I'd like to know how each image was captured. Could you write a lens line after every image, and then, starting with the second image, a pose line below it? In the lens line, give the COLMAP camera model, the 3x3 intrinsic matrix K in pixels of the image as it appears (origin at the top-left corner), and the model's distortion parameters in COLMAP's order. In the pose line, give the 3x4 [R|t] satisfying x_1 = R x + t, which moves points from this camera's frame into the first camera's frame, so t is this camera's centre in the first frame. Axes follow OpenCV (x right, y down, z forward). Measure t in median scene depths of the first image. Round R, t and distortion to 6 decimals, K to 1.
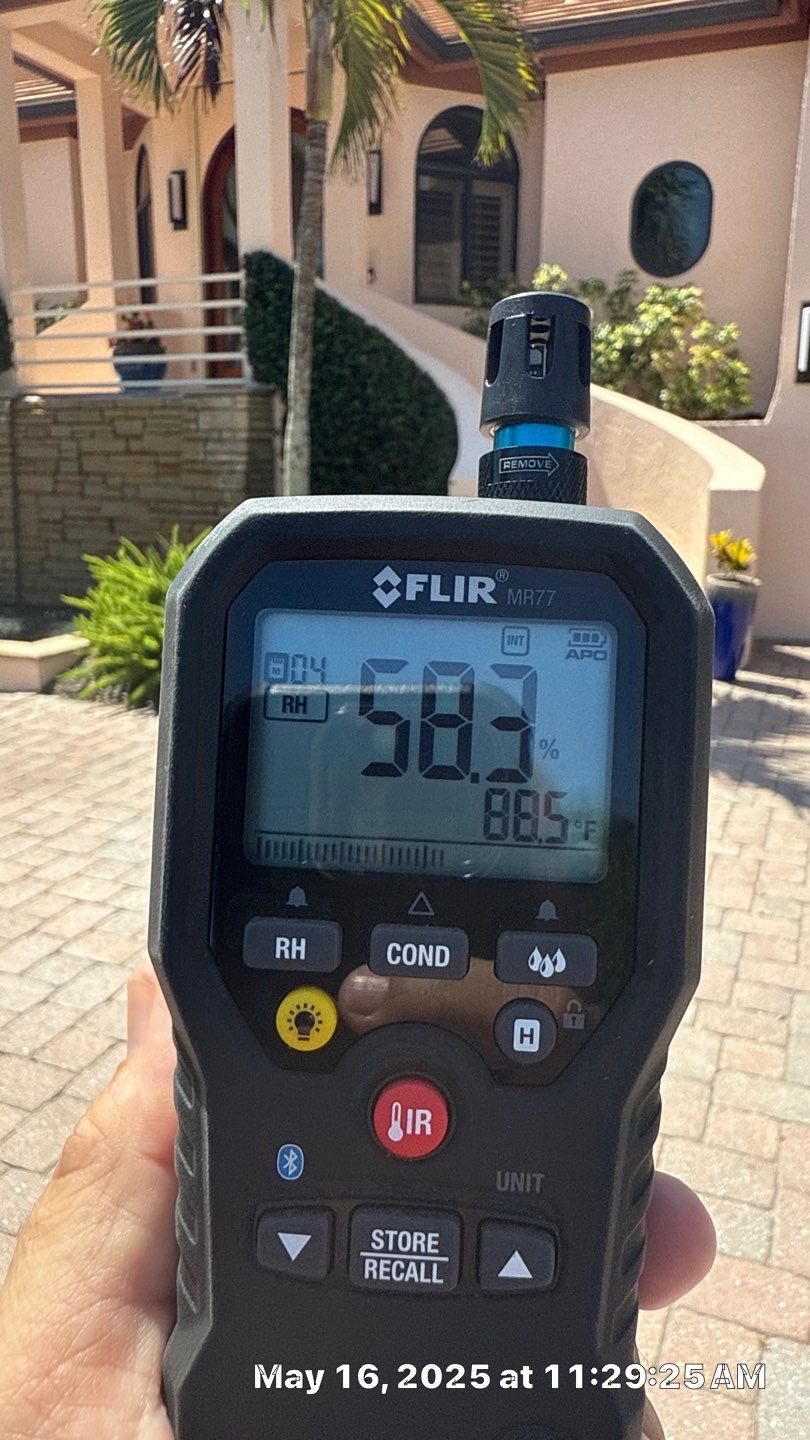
lens RADIAL K [[1055.2, 0, 405.0], [0, 1055.2, 720.0], [0, 0, 1]] dist [0.002541, 0.001700]
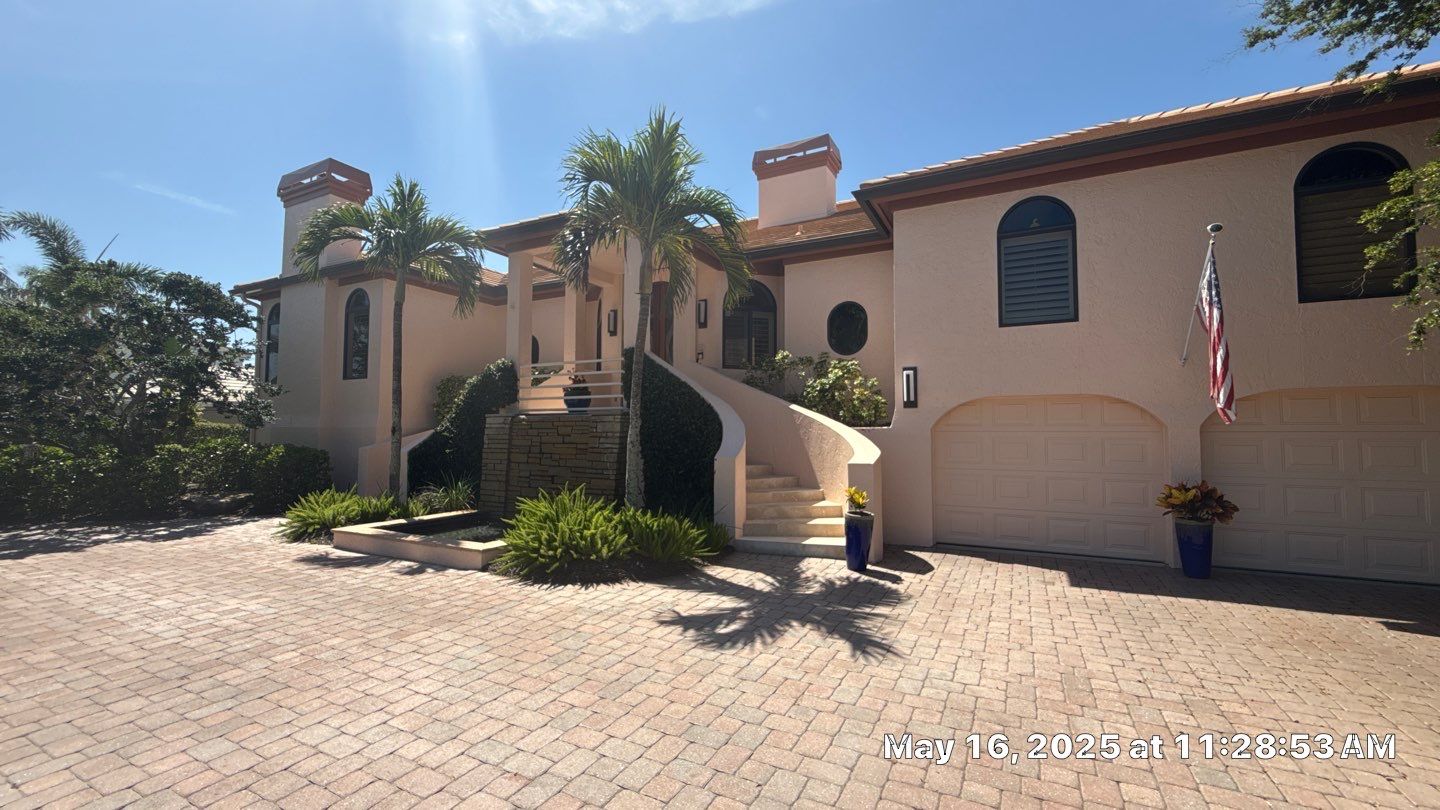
lens RADIAL K [[580.8, 0, 720.0], [0, 580.8, 405.0], [0, 0, 1]] dist [0.001098, 0.000091]
pose [[0.995172, -0.006615, -0.097921, 0.131531], [-0.022428, 0.955998, -0.292516, -0.009634], [0.095547, 0.293300, 0.951234, -0.025360]]
